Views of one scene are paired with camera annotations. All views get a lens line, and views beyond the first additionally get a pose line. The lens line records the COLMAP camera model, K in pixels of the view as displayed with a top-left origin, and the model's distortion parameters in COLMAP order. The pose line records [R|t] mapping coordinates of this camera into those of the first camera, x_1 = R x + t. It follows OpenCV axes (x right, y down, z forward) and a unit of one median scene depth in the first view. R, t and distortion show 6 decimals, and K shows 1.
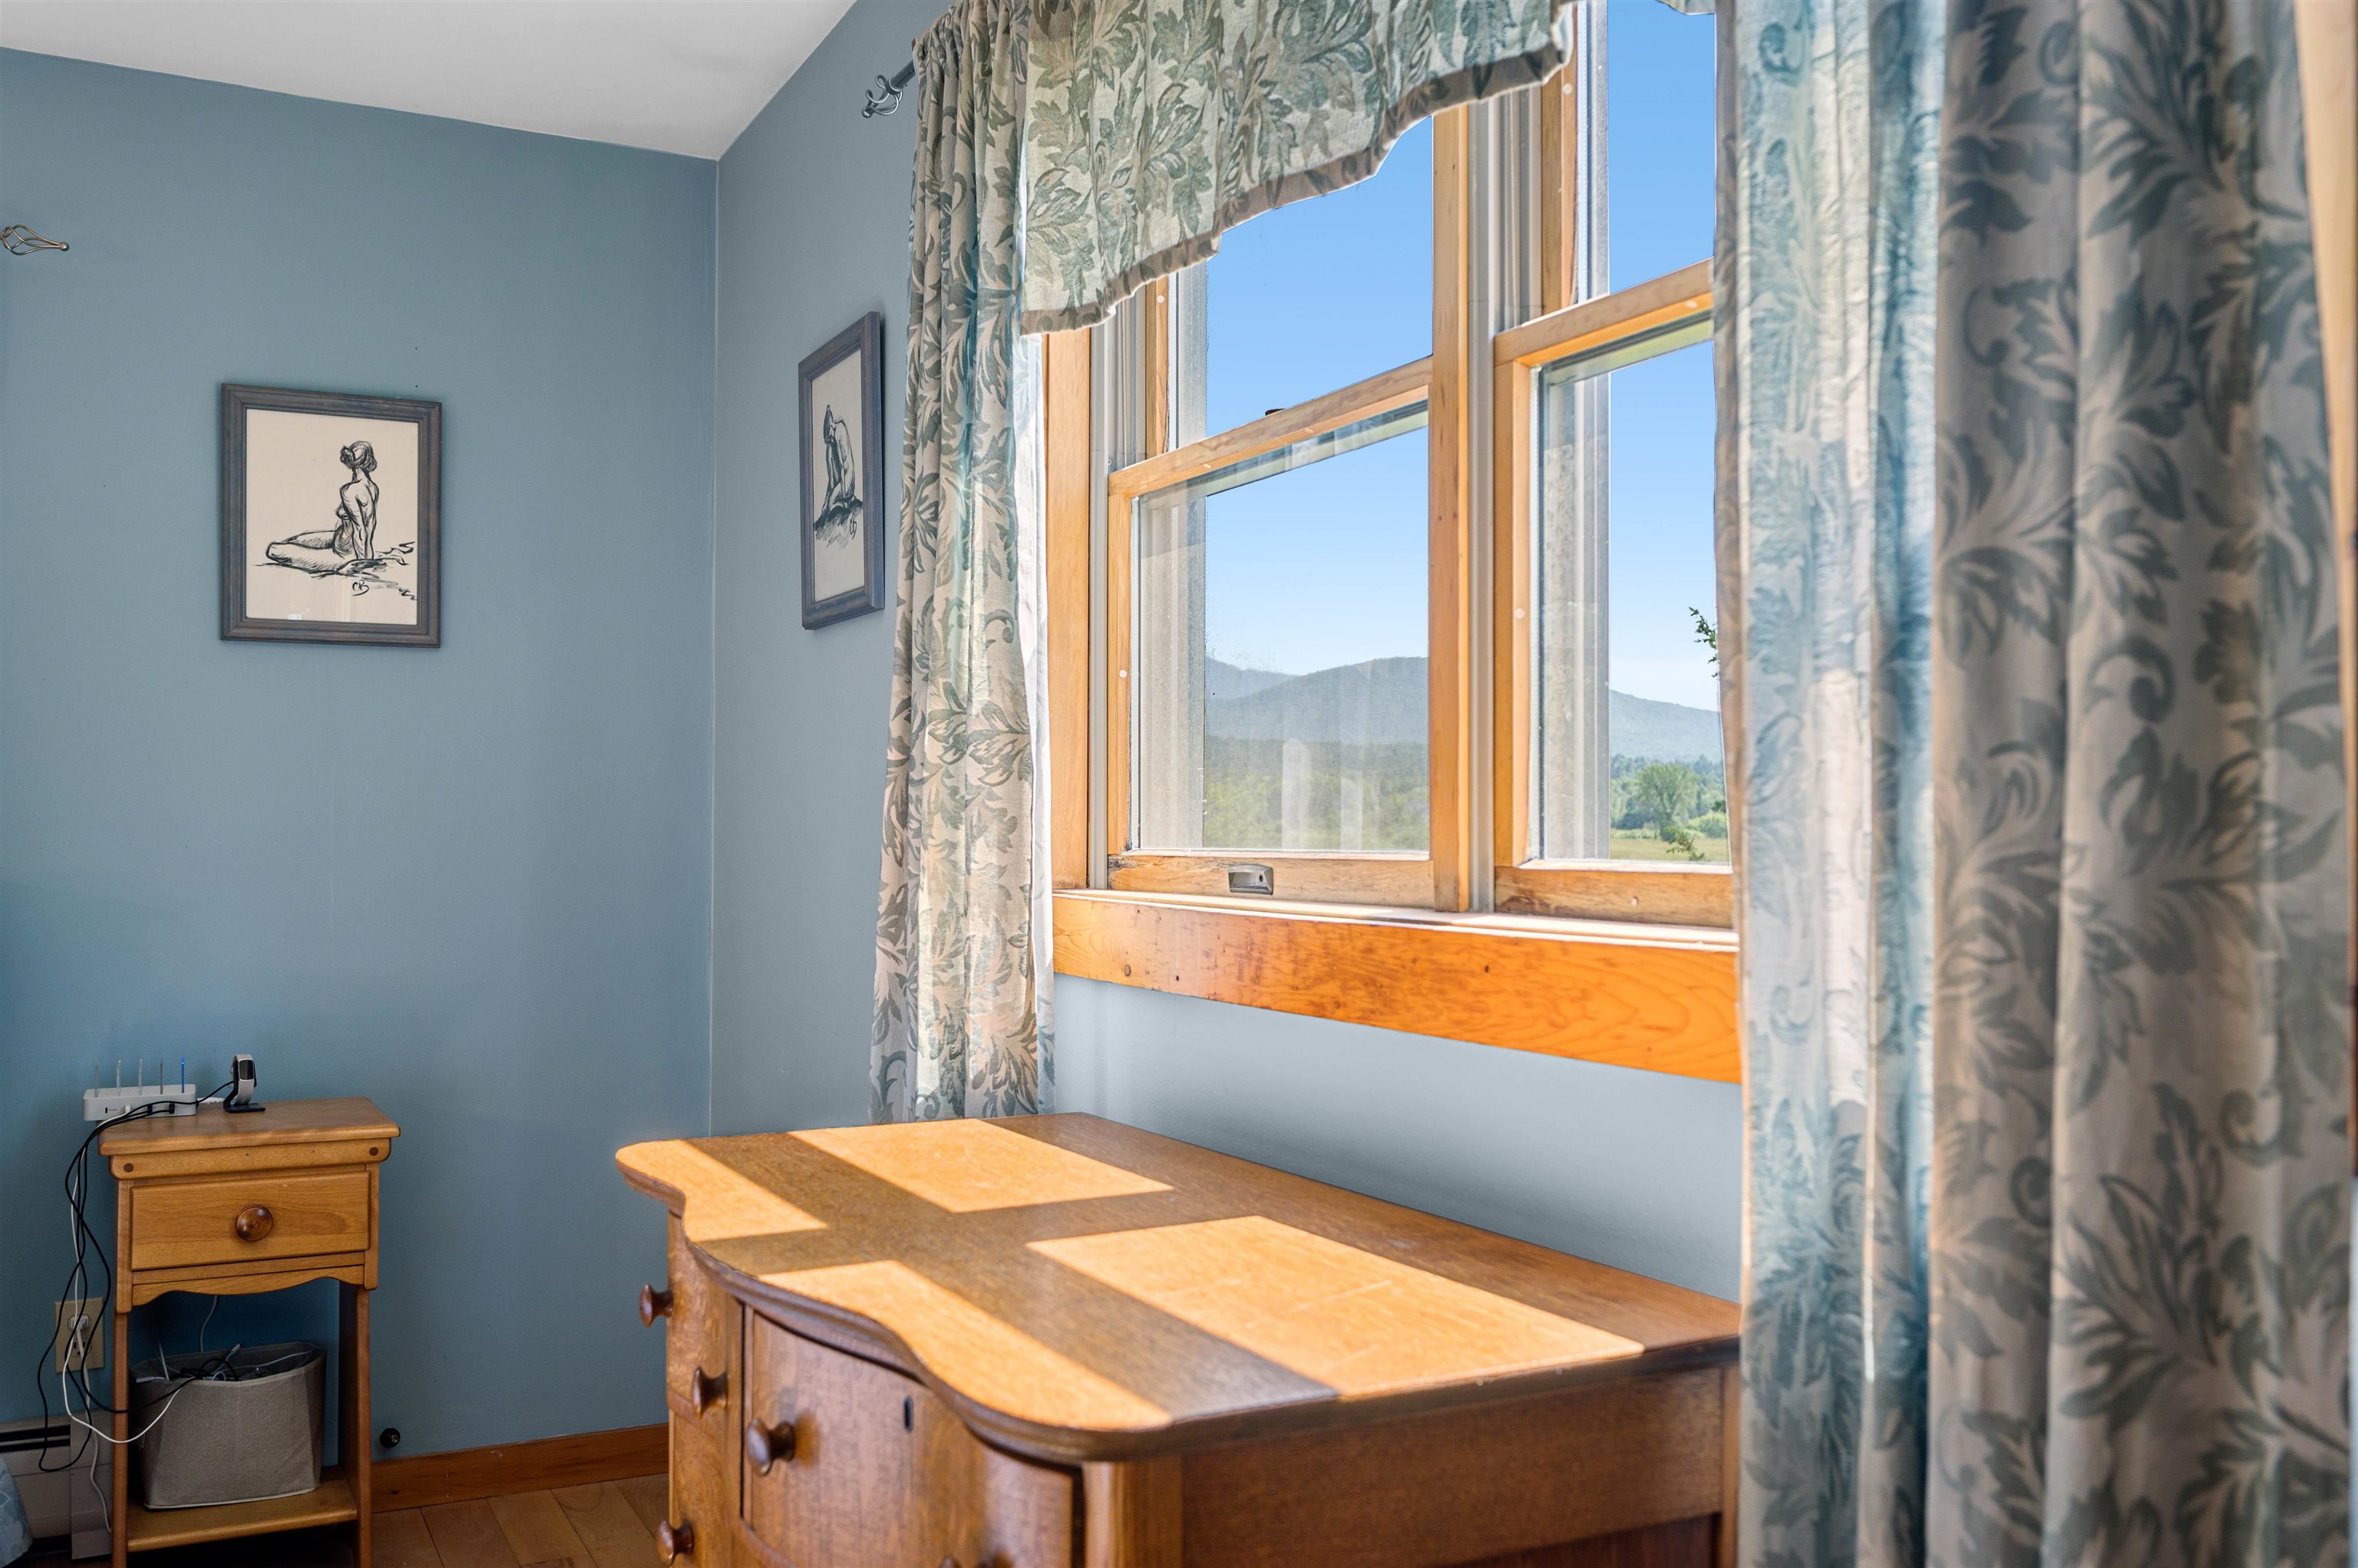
lens RADIAL K [[2022.9, 0, 1154.3], [0, 2022.9, 832.2], [0, 0, 1]] dist [-0.013837, -0.005216]
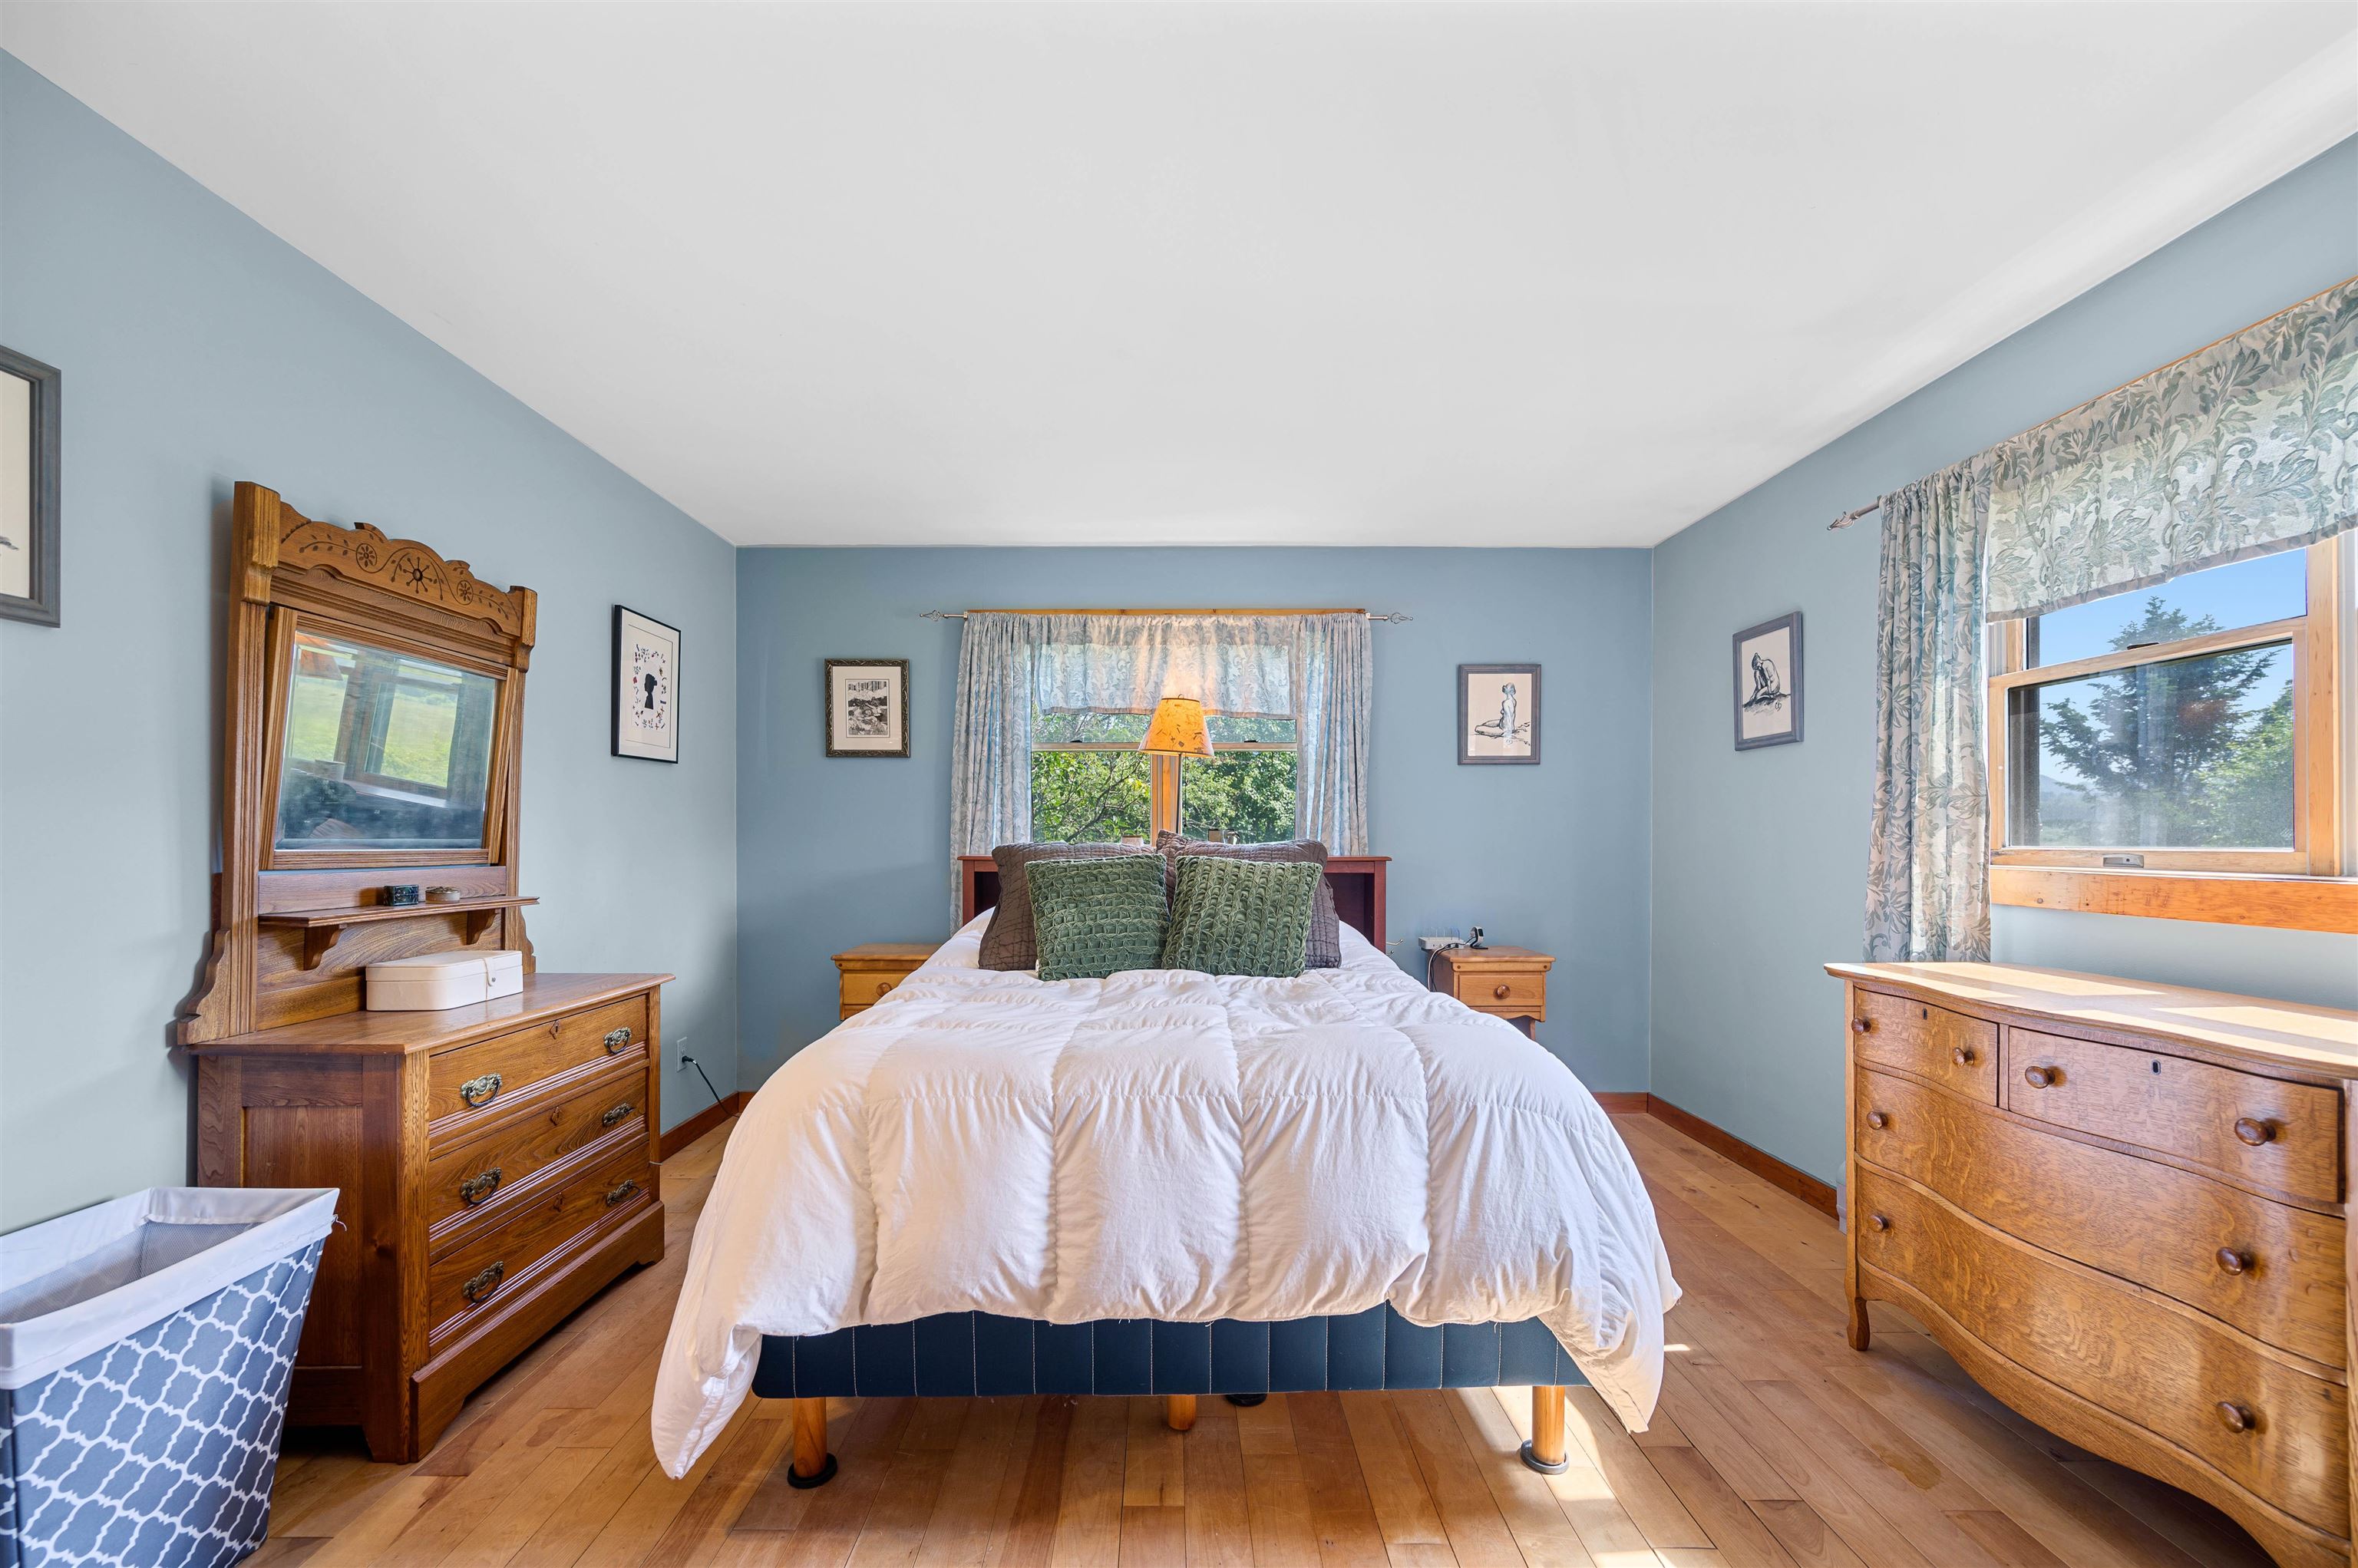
lens RADIAL K [[932.1, 0, 1170.5], [0, 932.1, 844.4], [0, 0, 1]] dist [-0.001489, -0.000457]
pose [[0.894748, -0.000621, -0.446571, -0.426764], [0.003342, 0.999980, 0.005304, -0.003045], [0.446559, -0.006238, 0.894732, -0.365332]]
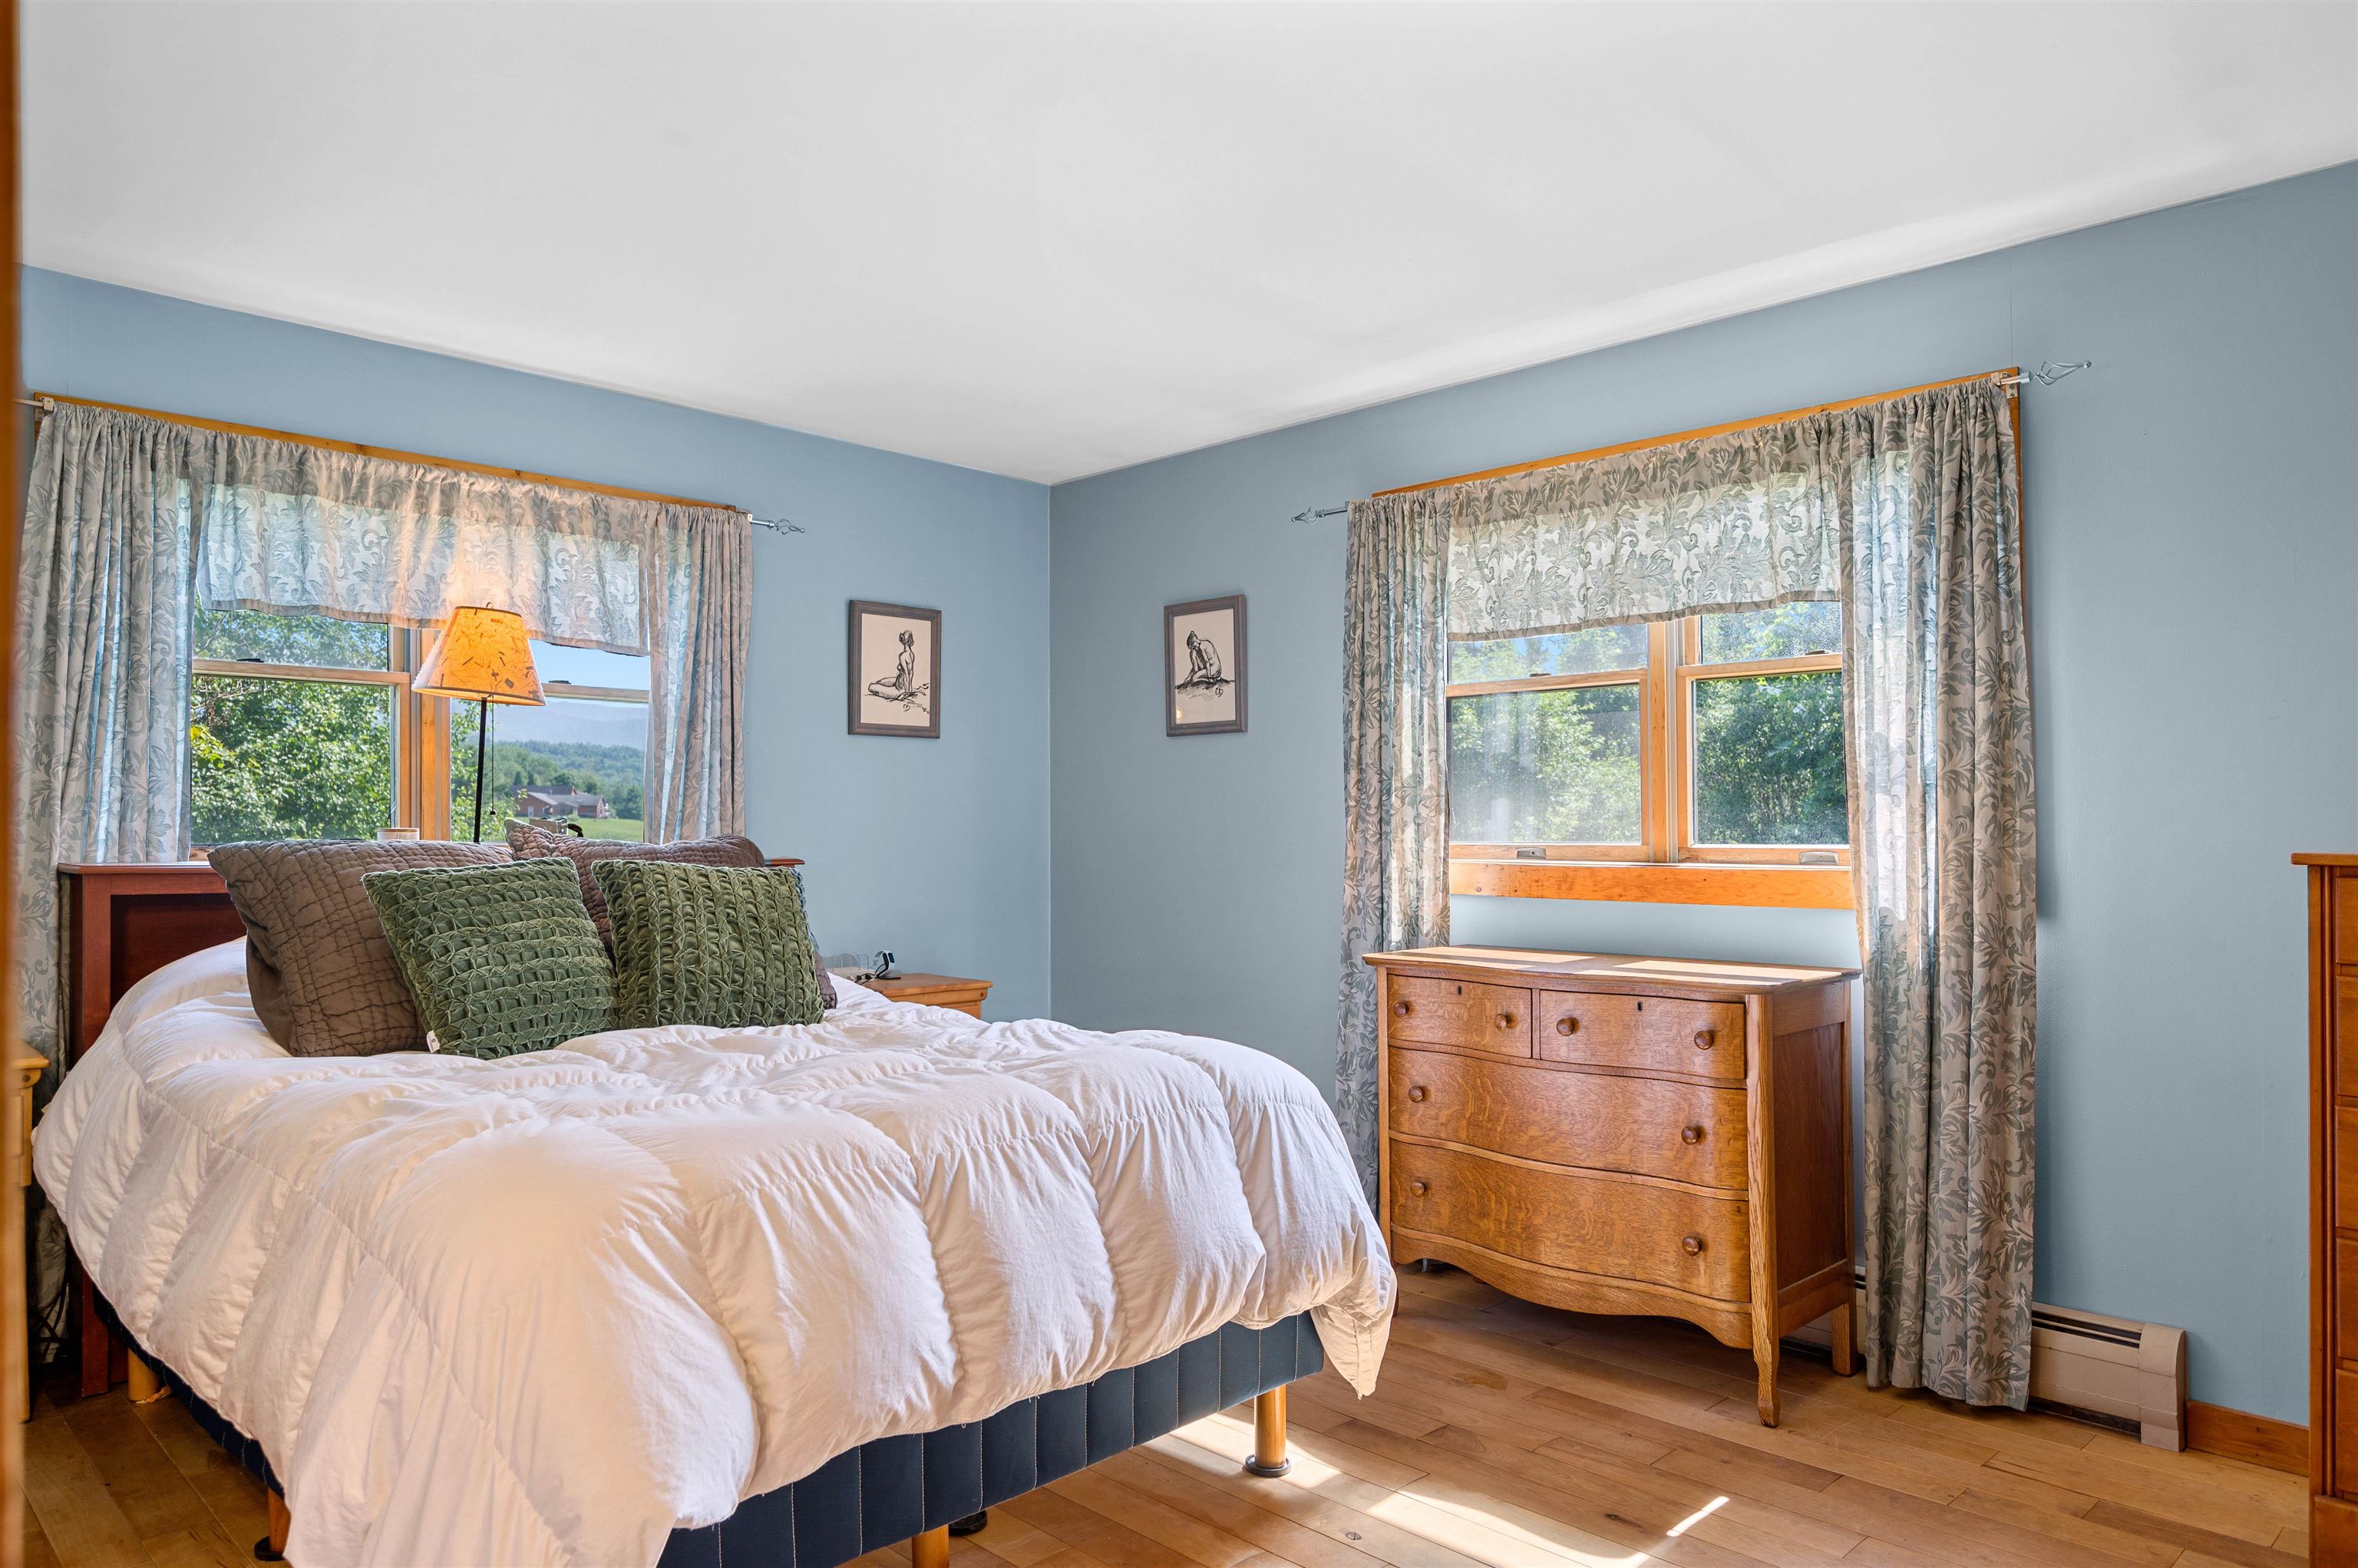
lens RADIAL K [[1503.1, 0, 1148.1], [0, 1503.1, 824.2], [0, 0, 1]] dist [-0.008854, 0.000052]
pose [[0.955499, -0.000310, 0.294995, -0.999045], [0.001594, 0.999990, -0.004112, -0.007245], [-0.294991, 0.004400, 0.955490, -0.711381]]
